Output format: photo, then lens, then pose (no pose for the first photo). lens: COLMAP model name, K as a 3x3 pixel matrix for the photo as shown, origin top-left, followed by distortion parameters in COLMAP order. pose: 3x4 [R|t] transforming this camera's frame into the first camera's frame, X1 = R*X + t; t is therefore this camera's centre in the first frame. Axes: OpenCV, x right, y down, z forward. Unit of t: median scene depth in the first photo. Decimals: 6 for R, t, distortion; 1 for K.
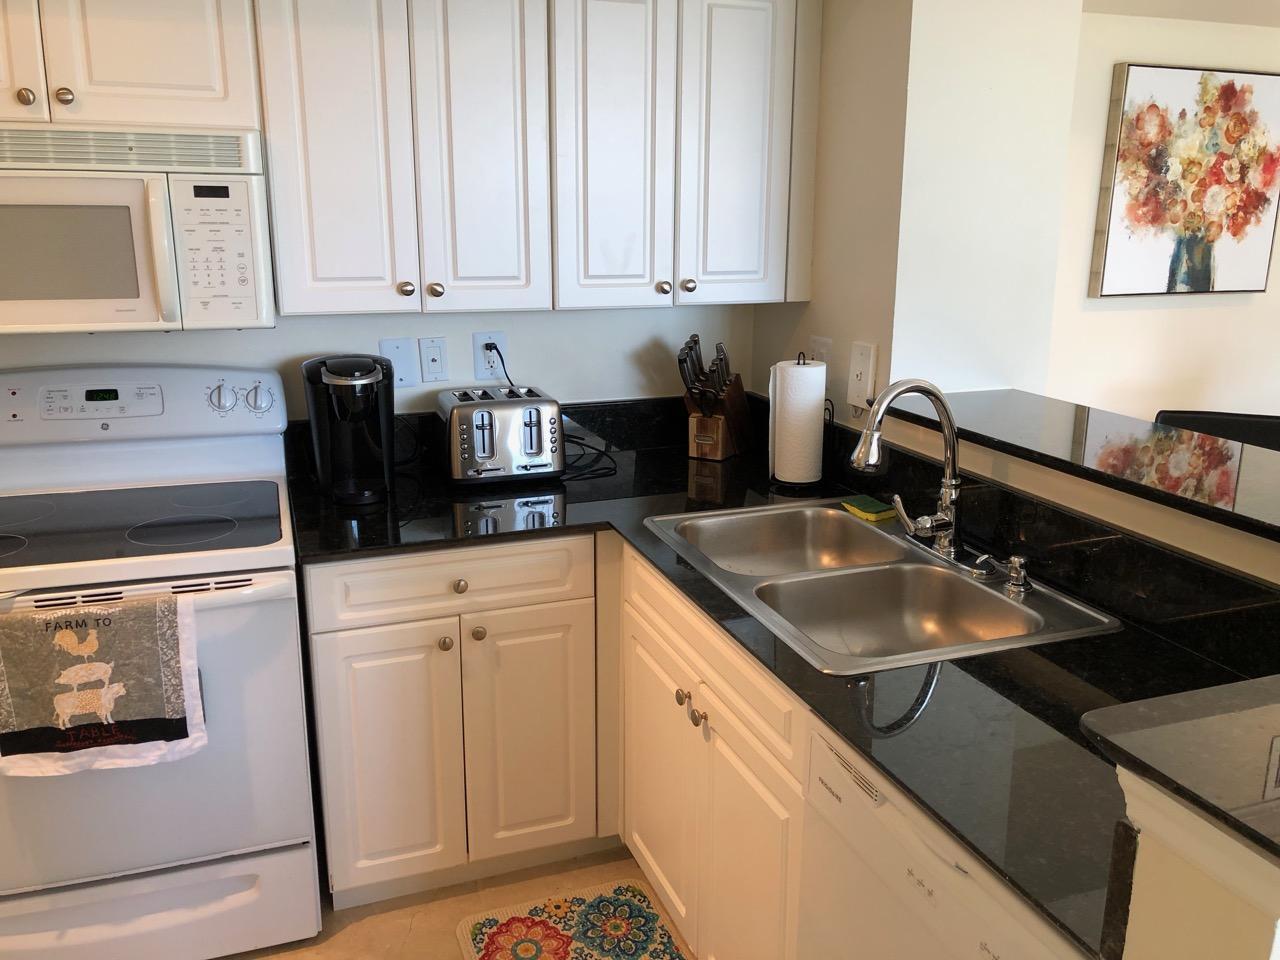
lens RADIAL K [[1045.5, 0, 636.5], [0, 1045.5, 467.0], [0, 0, 1]] dist [0.048164, -0.058303]
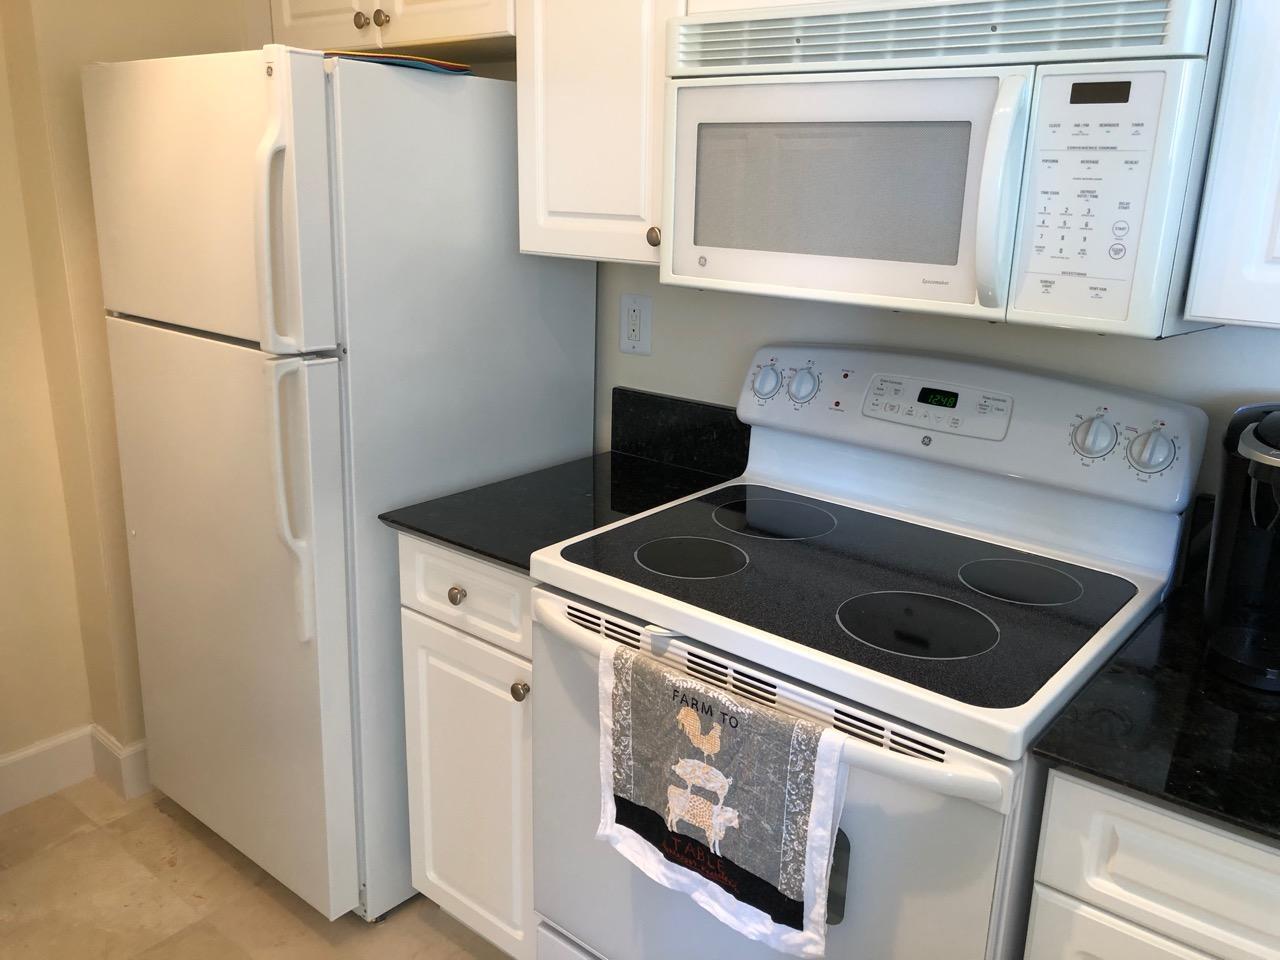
lens RADIAL K [[1045.5, 0, 635.4], [0, 1045.5, 472.5], [0, 0, 1]] dist [0.048164, -0.058303]
pose [[0.504763, 0.245537, -0.827602, -0.002236], [-0.221845, 0.963394, 0.150519, -0.082998], [0.834265, 0.107623, 0.540757, 0.451718]]
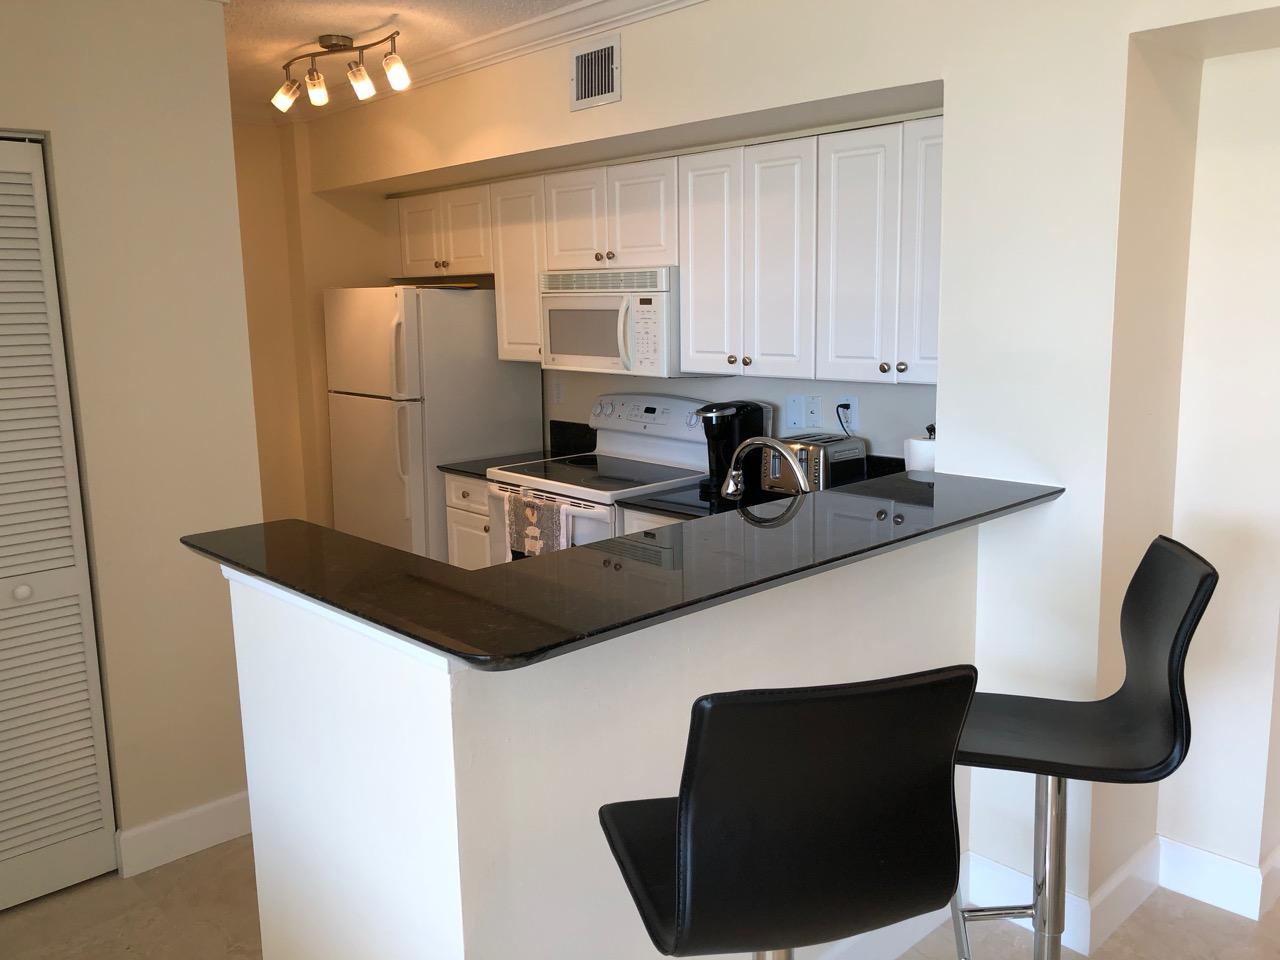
lens RADIAL K [[1045.5, 0, 651.6], [0, 1045.5, 487.5], [0, 0, 1]] dist [0.048164, -0.058303]
pose [[0.408109, 0.154065, -0.899839, 1.173869], [-0.198966, 0.976974, 0.077033, -0.079294], [0.890988, 0.147600, 0.429366, 0.247781]]
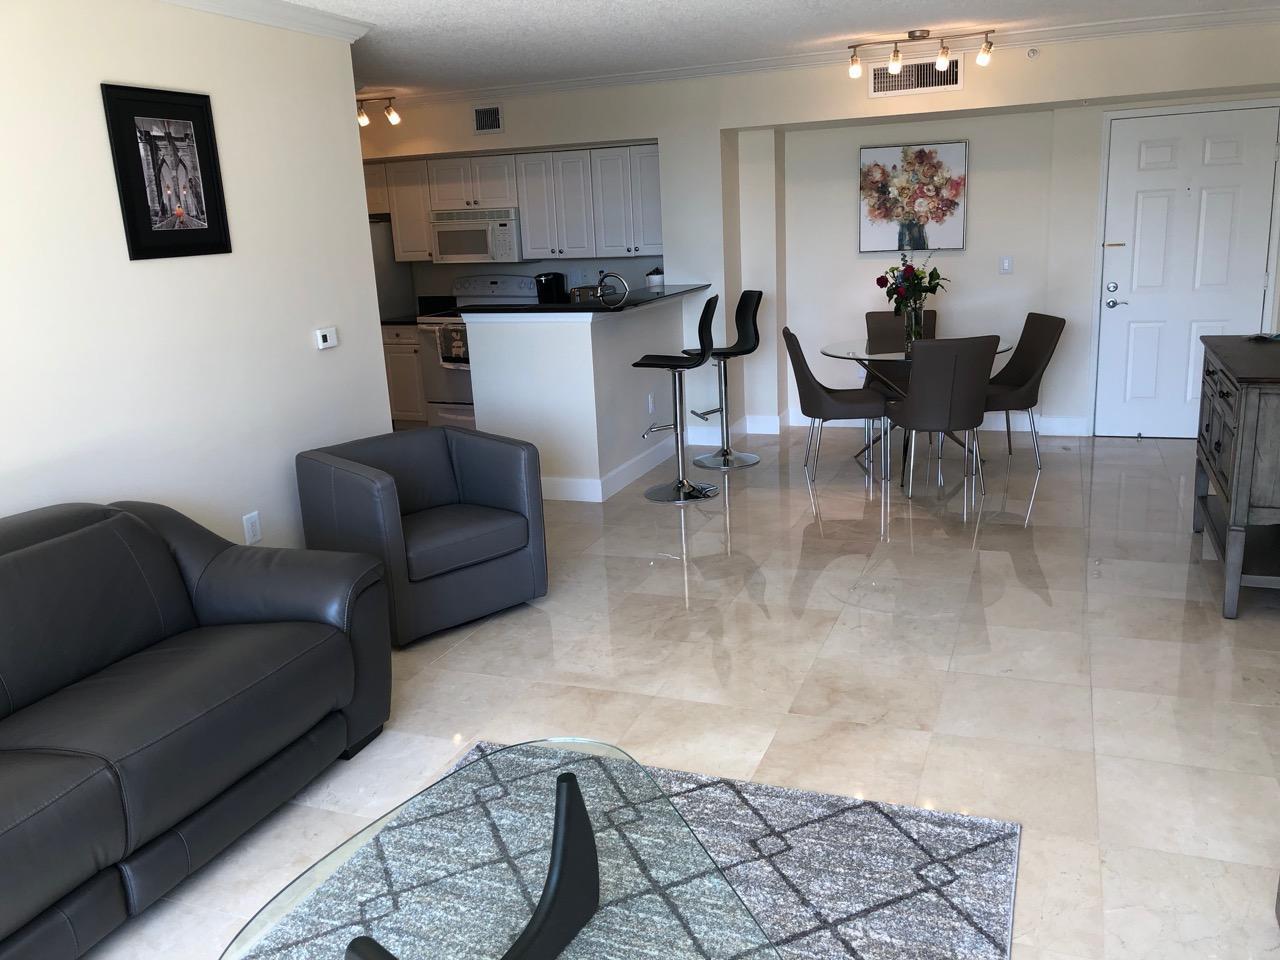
lens RADIAL K [[1045.5, 0, 642.8], [0, 1045.5, 473.0], [0, 0, 1]] dist [0.048164, -0.058303]
pose [[0.749815, 0.122047, -0.650294, 2.282774], [-0.110311, 0.992144, 0.059012, 0.309102], [0.652387, 0.027486, 0.757387, -1.350715]]
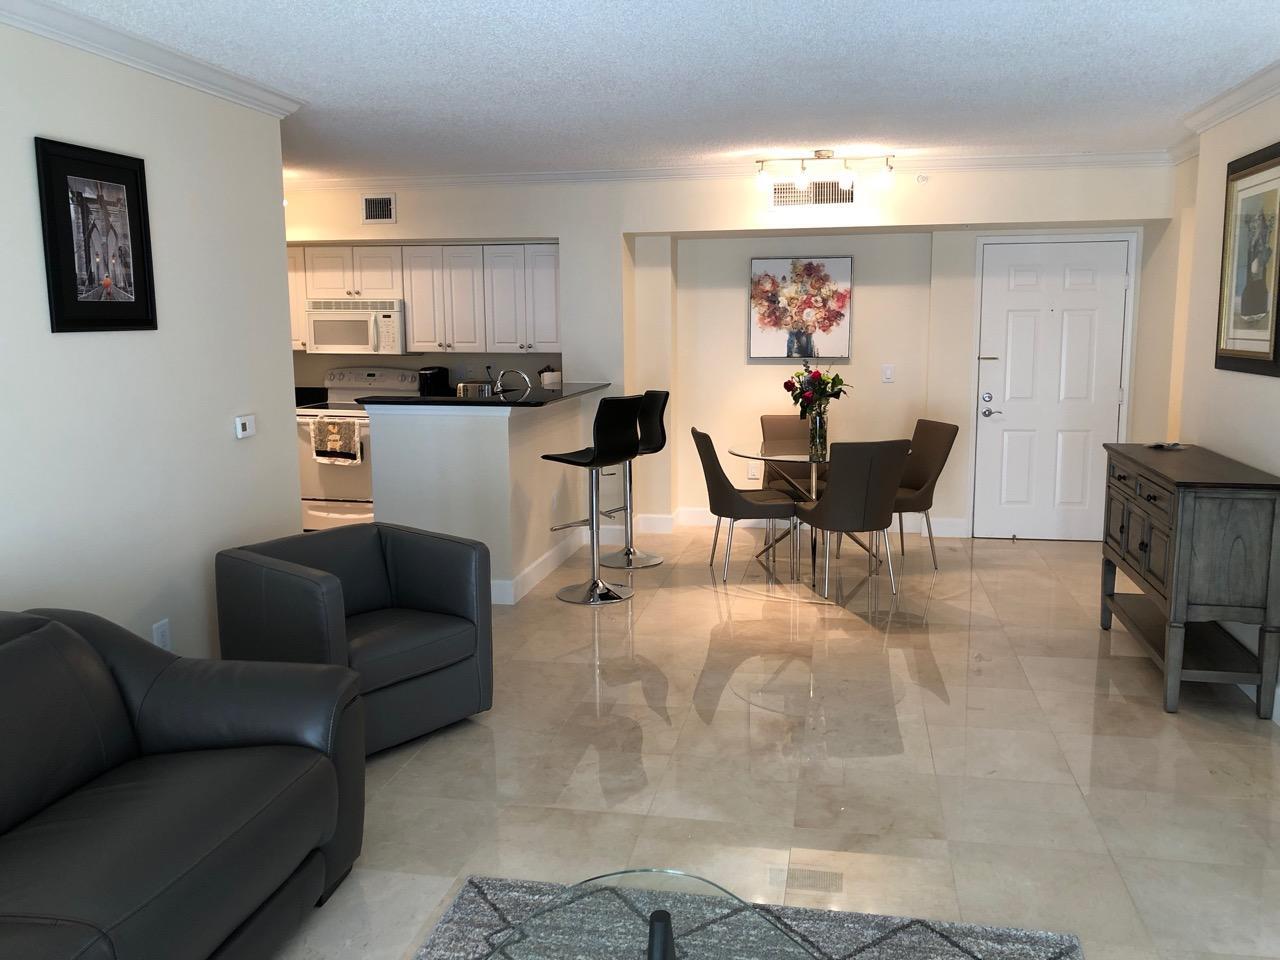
lens RADIAL K [[1045.5, 0, 646.4], [0, 1045.5, 471.8], [0, 0, 1]] dist [0.048164, -0.058303]
pose [[0.857323, 0.069801, -0.510024, 2.035030], [-0.116220, 0.991429, -0.059674, 0.344963], [0.501488, 0.110435, 0.858087, -1.445267]]
